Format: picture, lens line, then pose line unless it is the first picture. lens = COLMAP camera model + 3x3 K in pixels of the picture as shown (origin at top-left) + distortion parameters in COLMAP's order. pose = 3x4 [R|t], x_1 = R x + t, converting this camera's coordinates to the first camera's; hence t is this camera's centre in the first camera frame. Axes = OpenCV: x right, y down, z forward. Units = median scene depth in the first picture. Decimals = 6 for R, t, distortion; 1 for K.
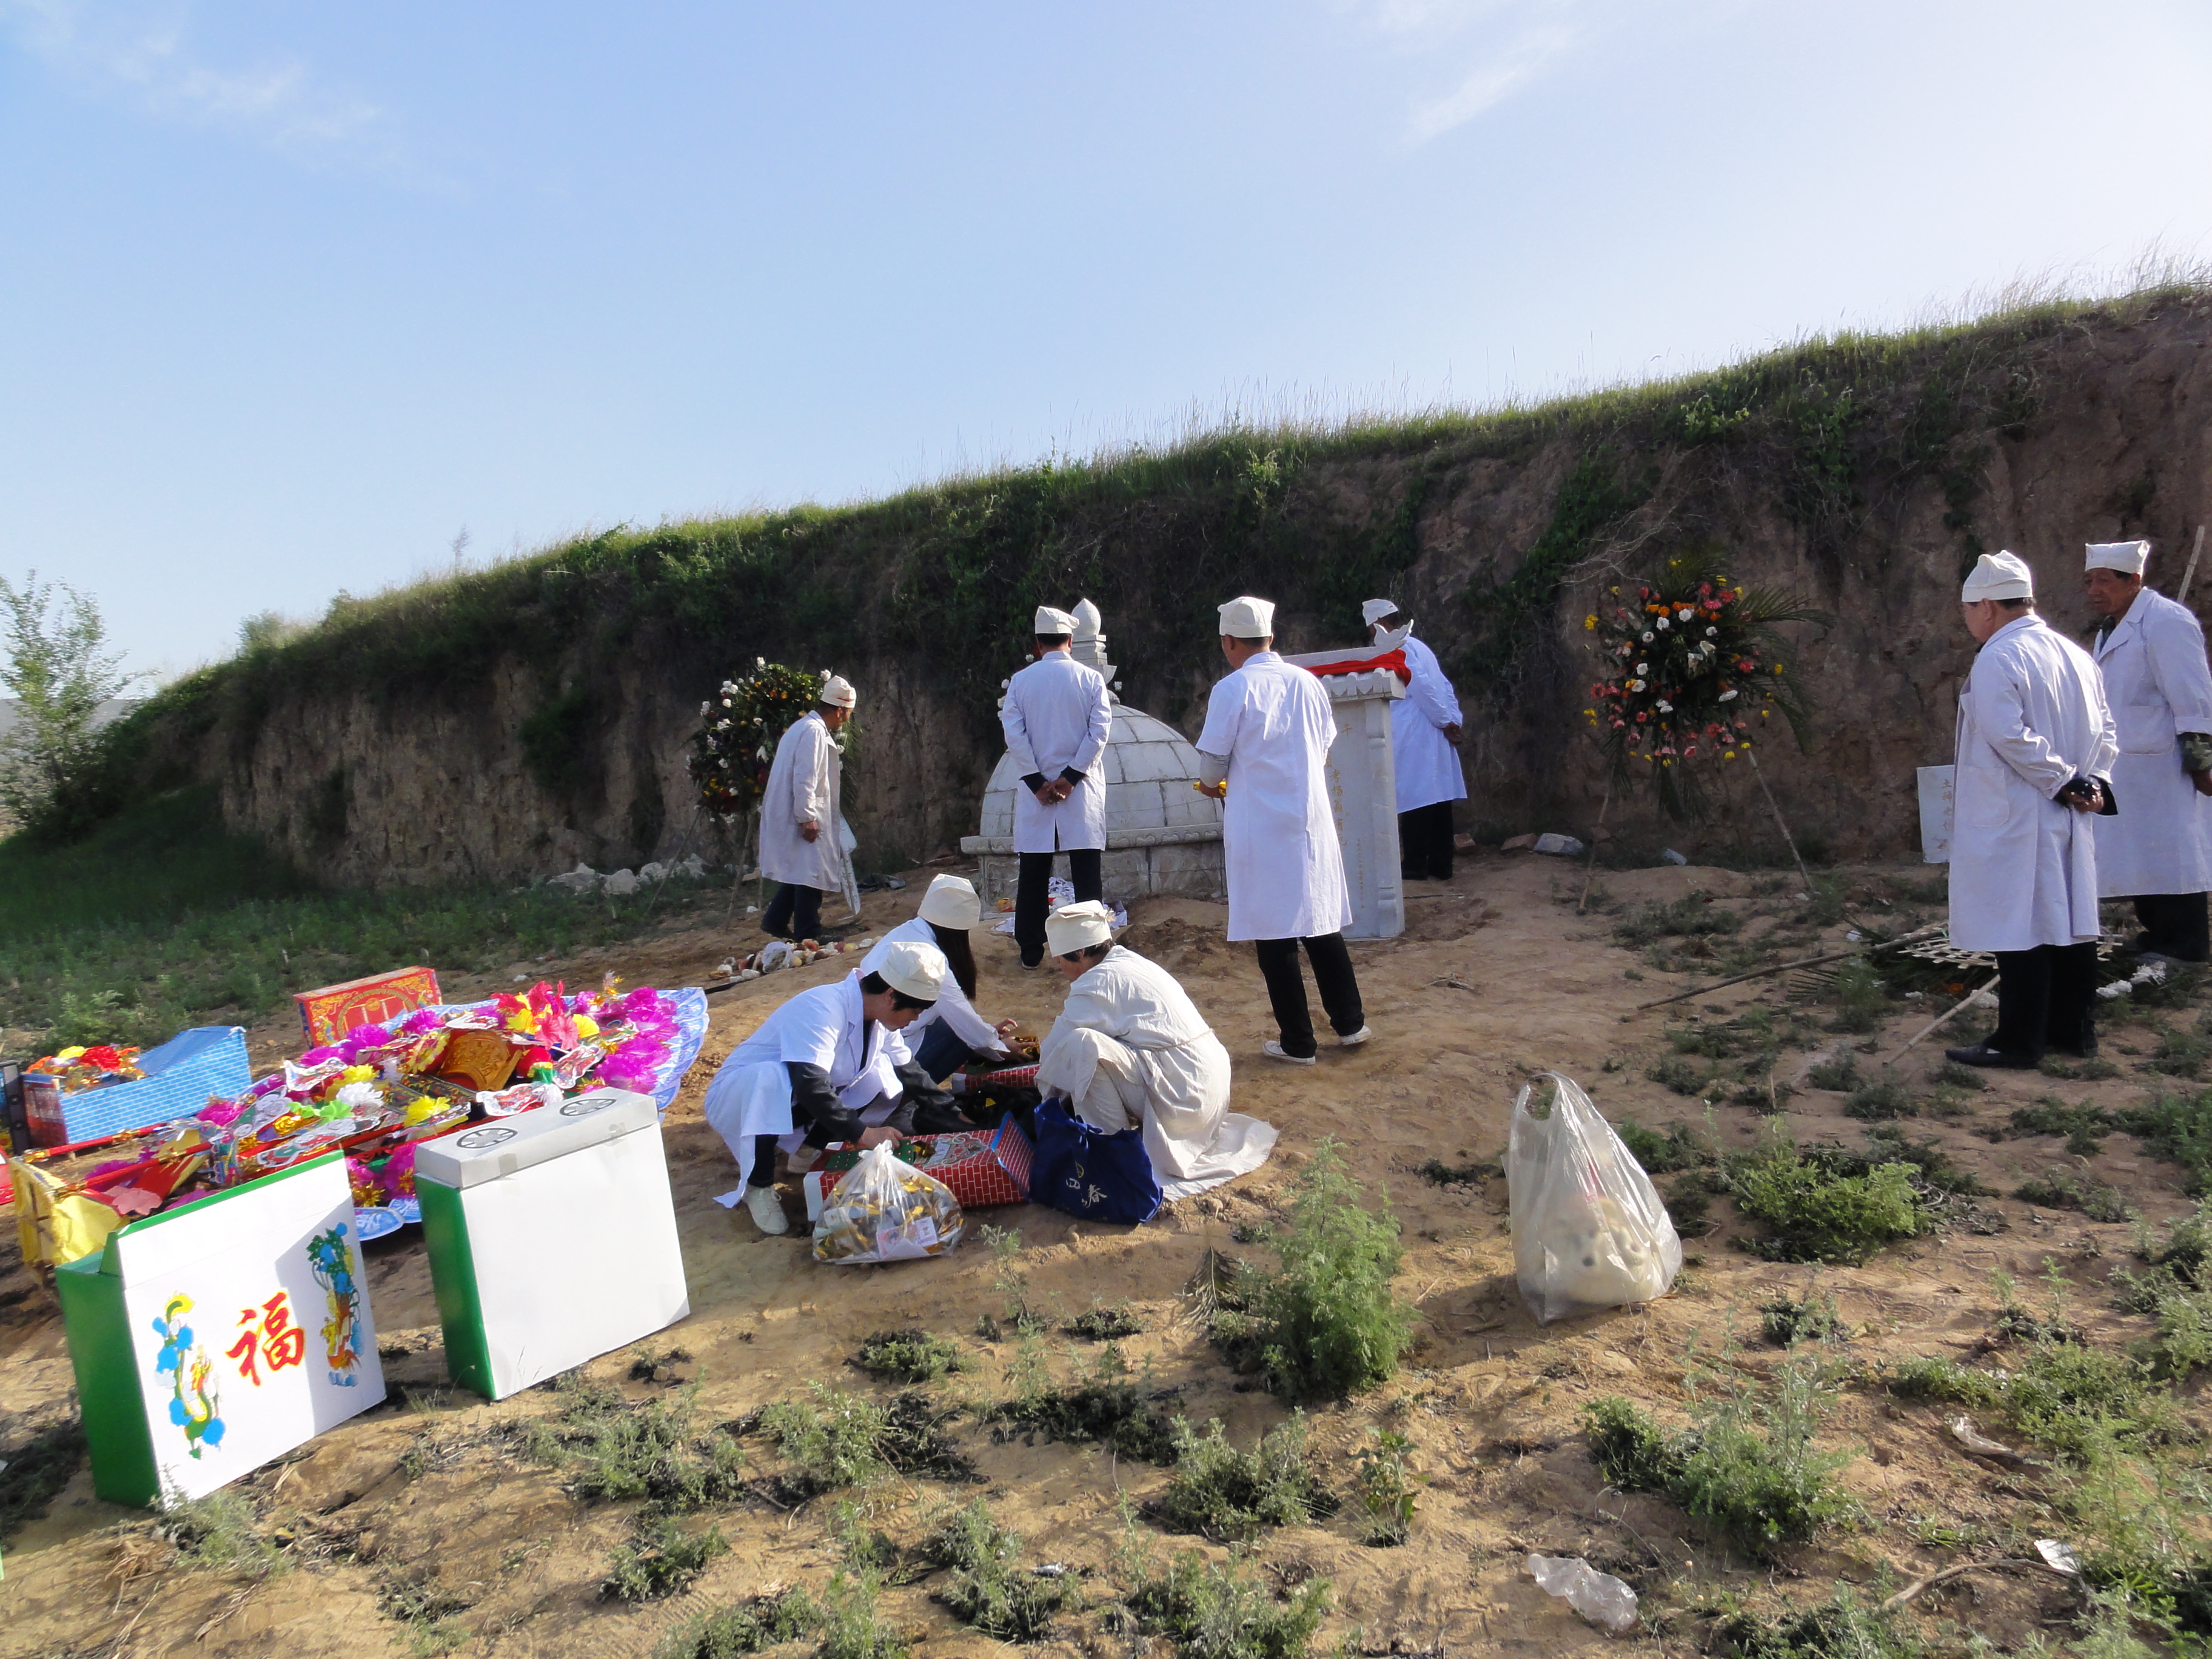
lens RADIAL K [[1552.9, 0, 1108.3], [0, 1552.9, 837.0], [0, 0, 1]] dist [-0.004333, 0.004800]
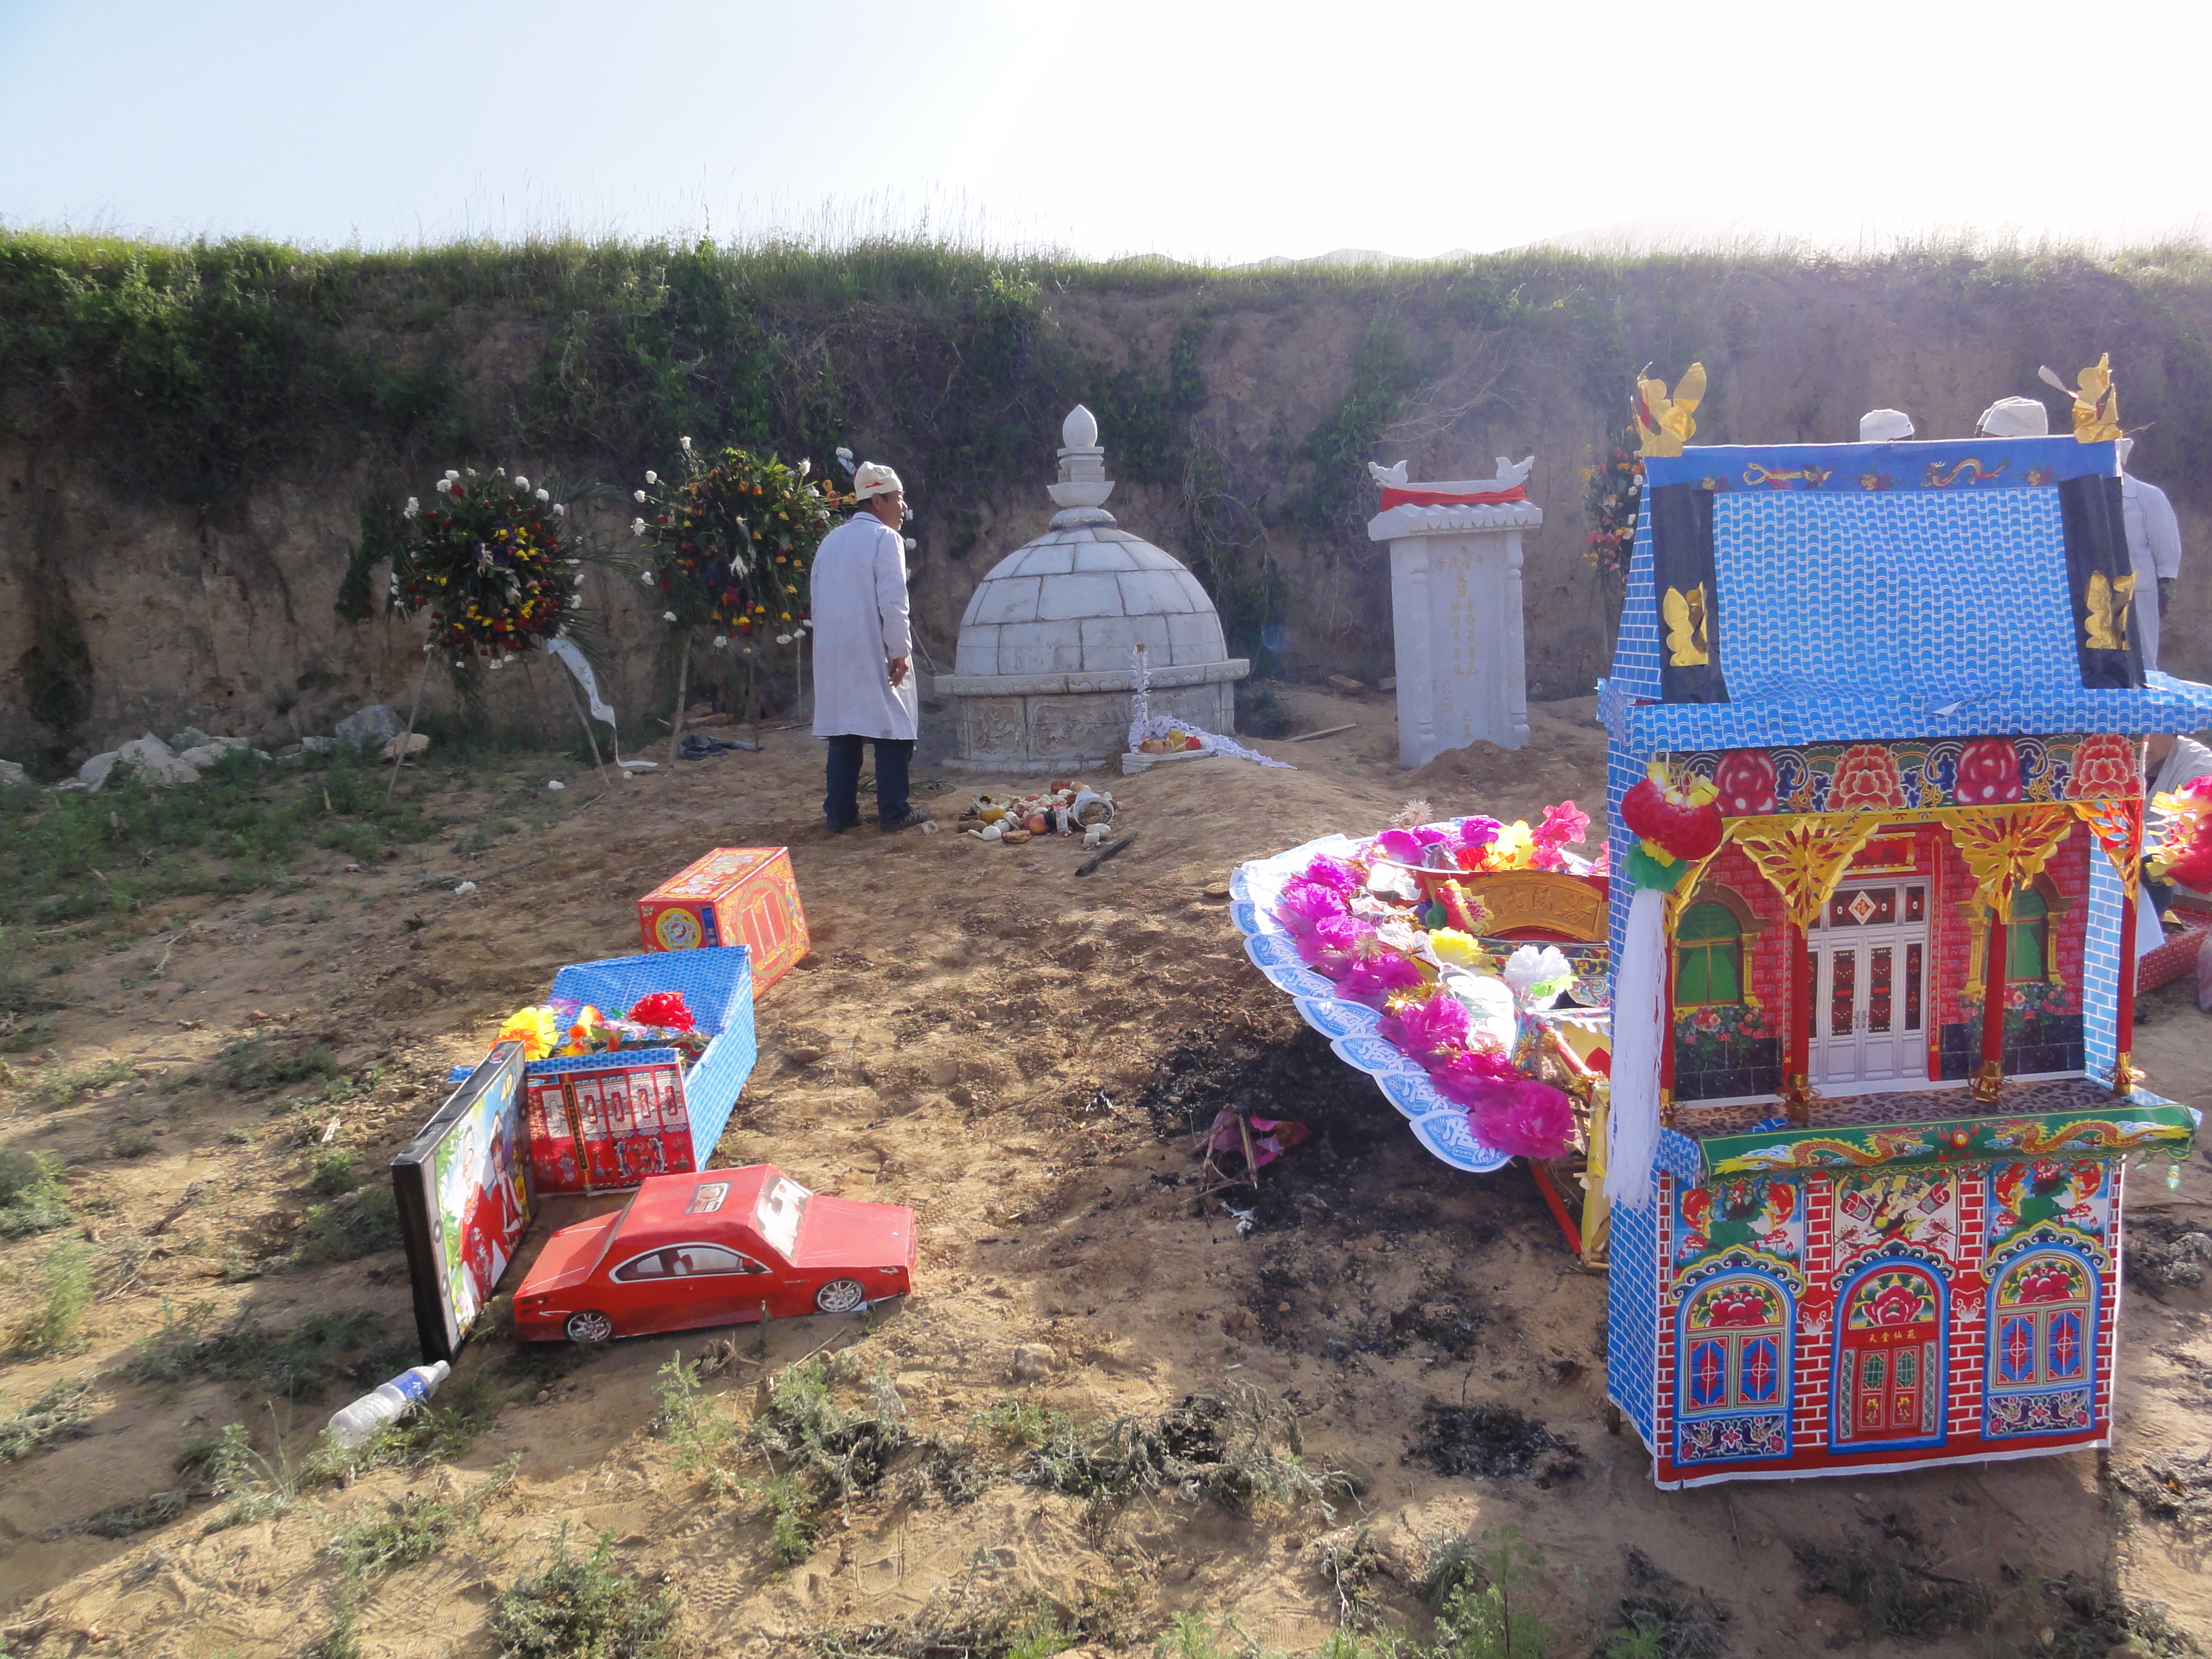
lens RADIAL K [[1552.9, 0, 1109.1], [0, 1552.9, 824.1], [0, 0, 1]] dist [-0.004333, 0.004800]
pose [[0.763269, -0.060953, 0.643199, -0.578443], [0.023286, 0.997488, 0.066895, 0.025068], [-0.645661, -0.036081, 0.762771, 0.307463]]
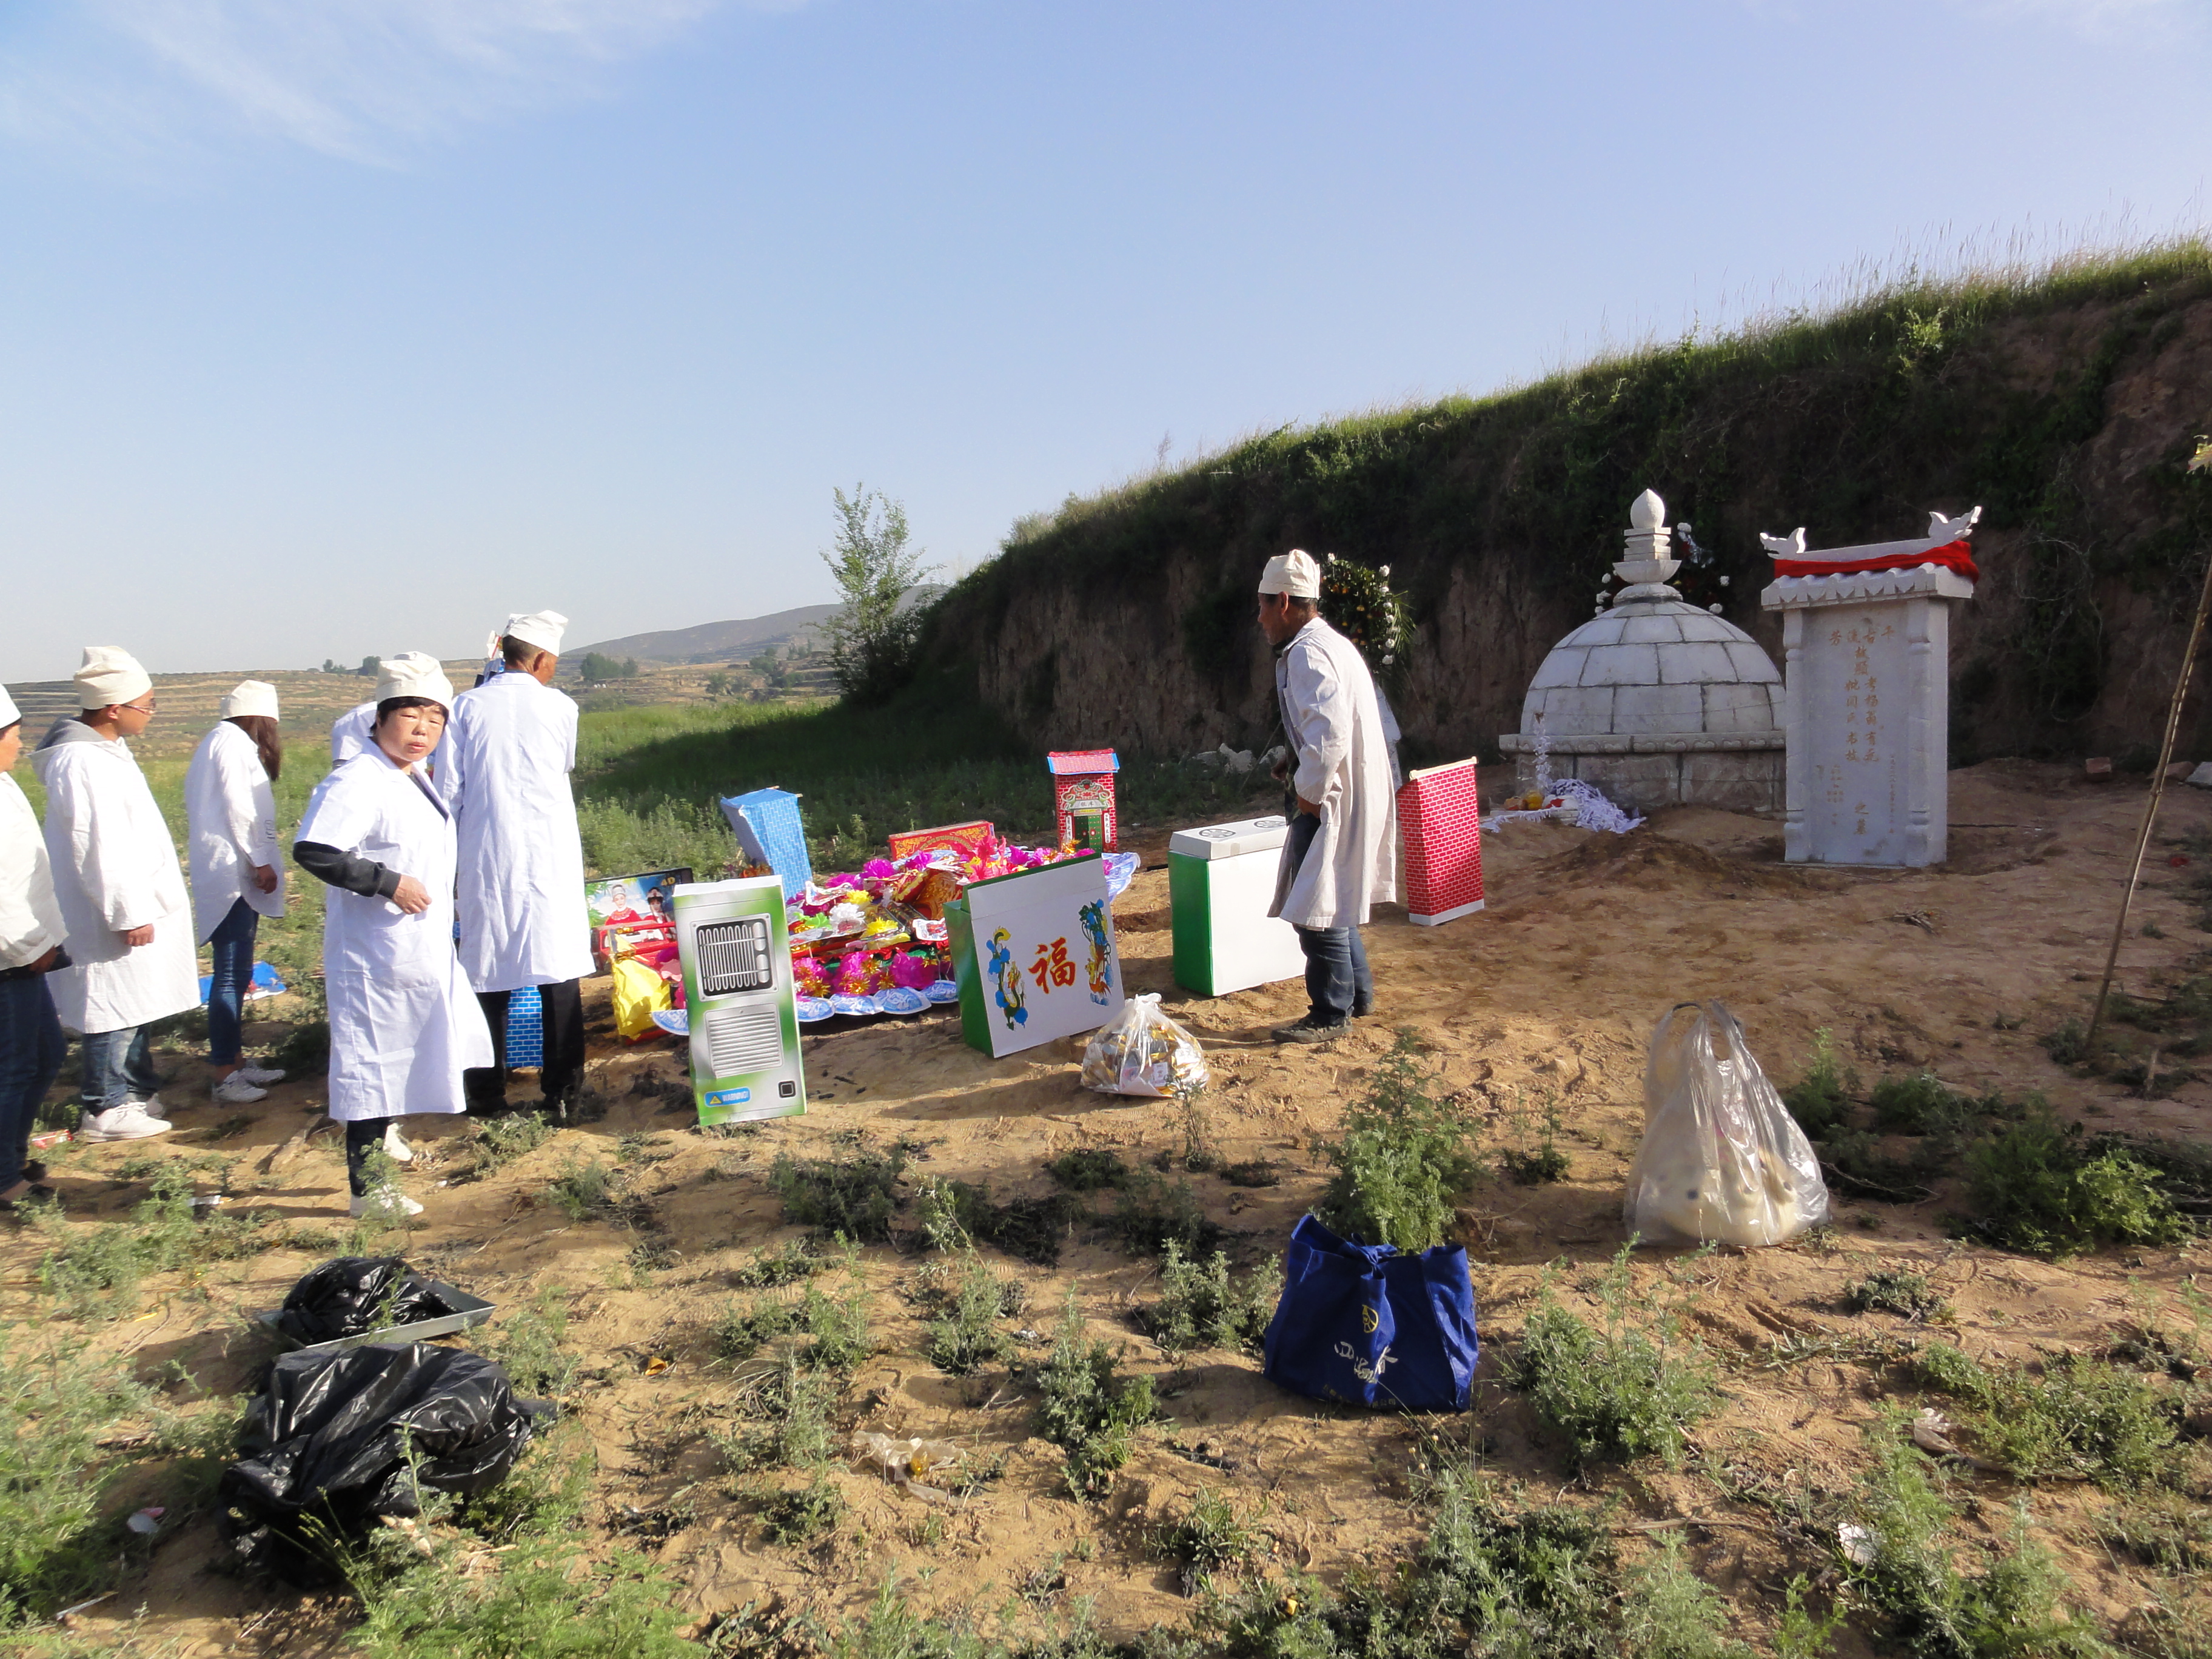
lens RADIAL K [[1552.9, 0, 1108.3], [0, 1552.9, 826.1], [0, 0, 1]] dist [-0.004333, 0.004800]
pose [[0.882047, 0.074225, -0.465279, 0.150174], [-0.044672, 0.996239, 0.074242, -0.003594], [0.469040, -0.044700, 0.882045, -0.004028]]
